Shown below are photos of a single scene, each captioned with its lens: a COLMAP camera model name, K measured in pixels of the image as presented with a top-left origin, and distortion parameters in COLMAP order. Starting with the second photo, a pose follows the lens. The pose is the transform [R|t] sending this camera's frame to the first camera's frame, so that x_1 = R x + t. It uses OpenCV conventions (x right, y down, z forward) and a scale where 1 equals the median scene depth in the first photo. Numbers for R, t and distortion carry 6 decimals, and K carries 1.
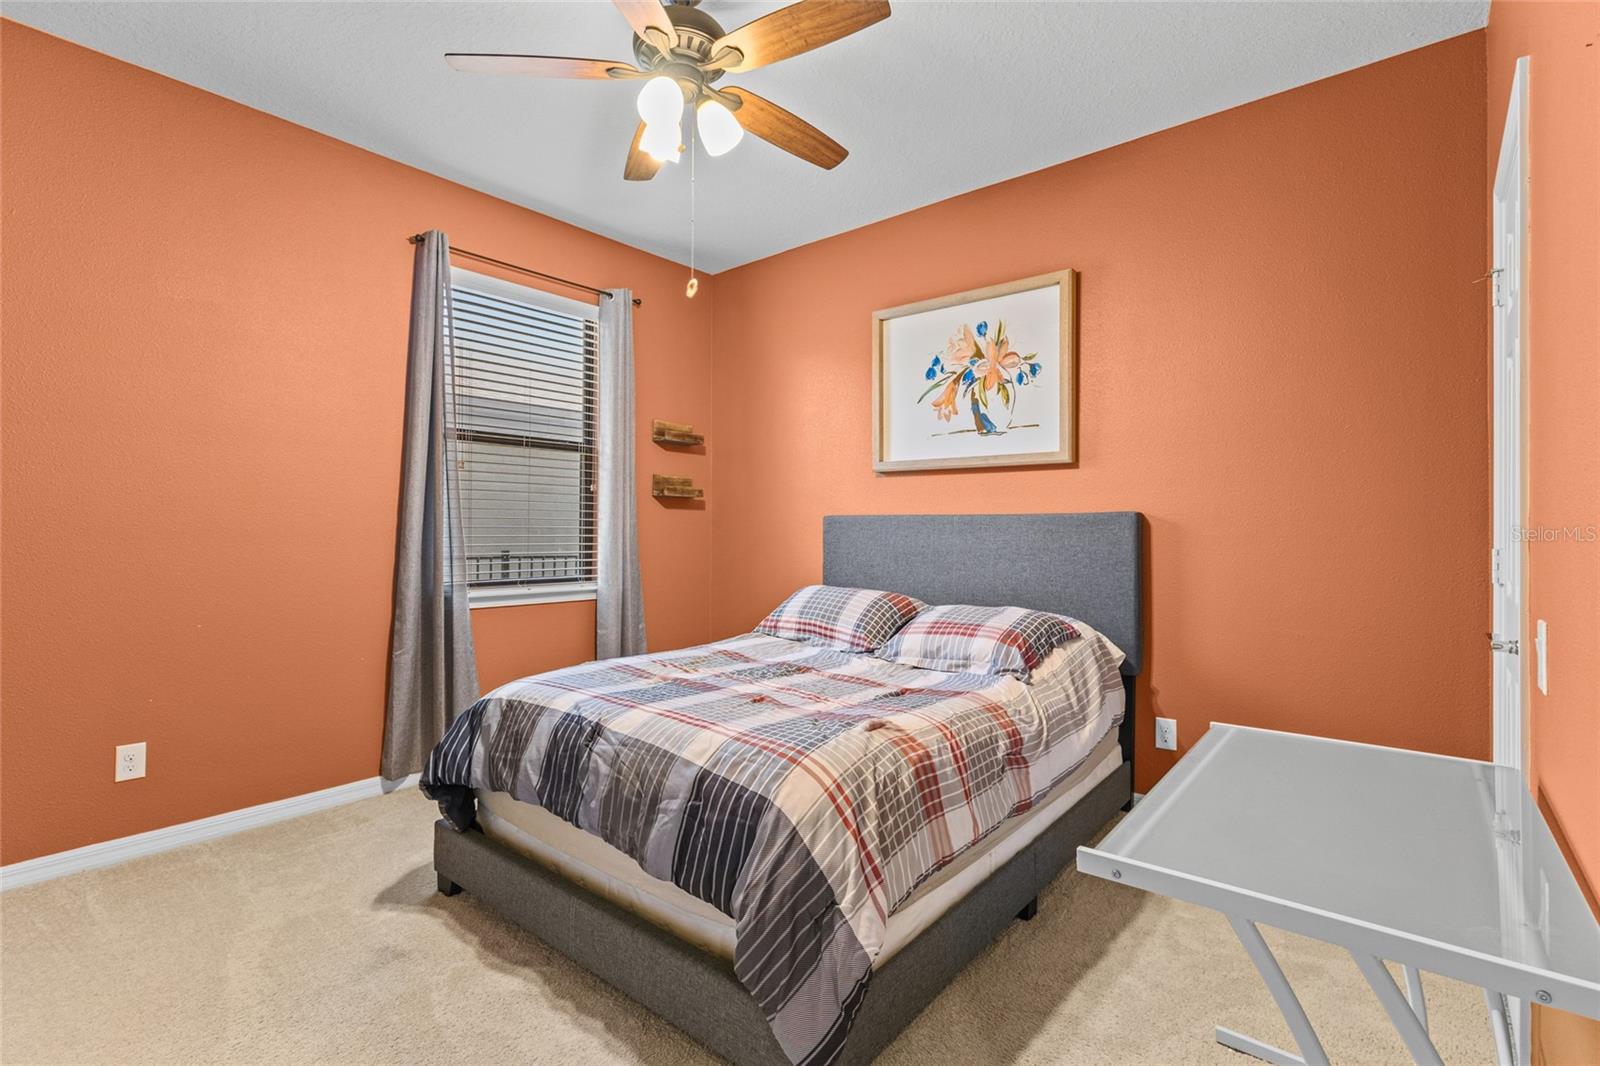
lens RADIAL K [[740.5, 0, 797.4], [0, 740.5, 531.6], [0, 0, 1]] dist [0.003018, 0.000755]
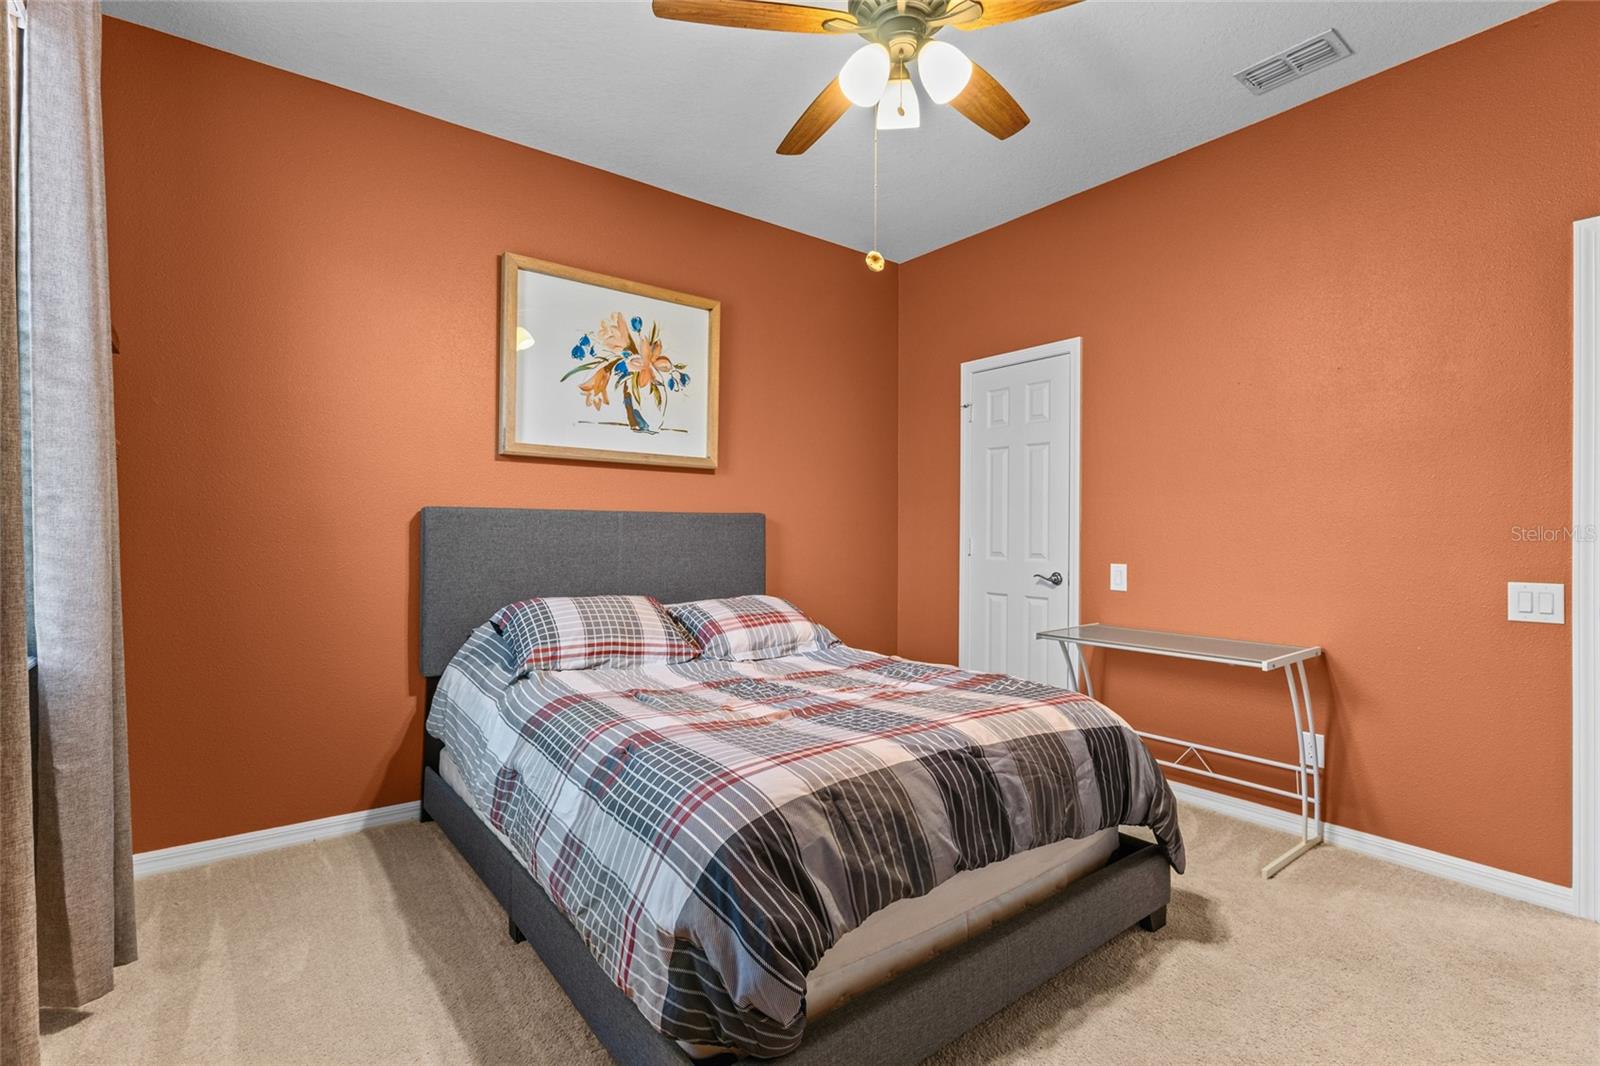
lens RADIAL K [[740.5, 0, 798.1], [0, 740.5, 533.5], [0, 0, 1]] dist [0.003018, 0.000755]
pose [[0.214381, -0.007754, 0.976719, -0.678389], [-0.002342, 0.999962, 0.008453, -0.002712], [-0.976747, -0.004100, 0.214355, 0.581236]]
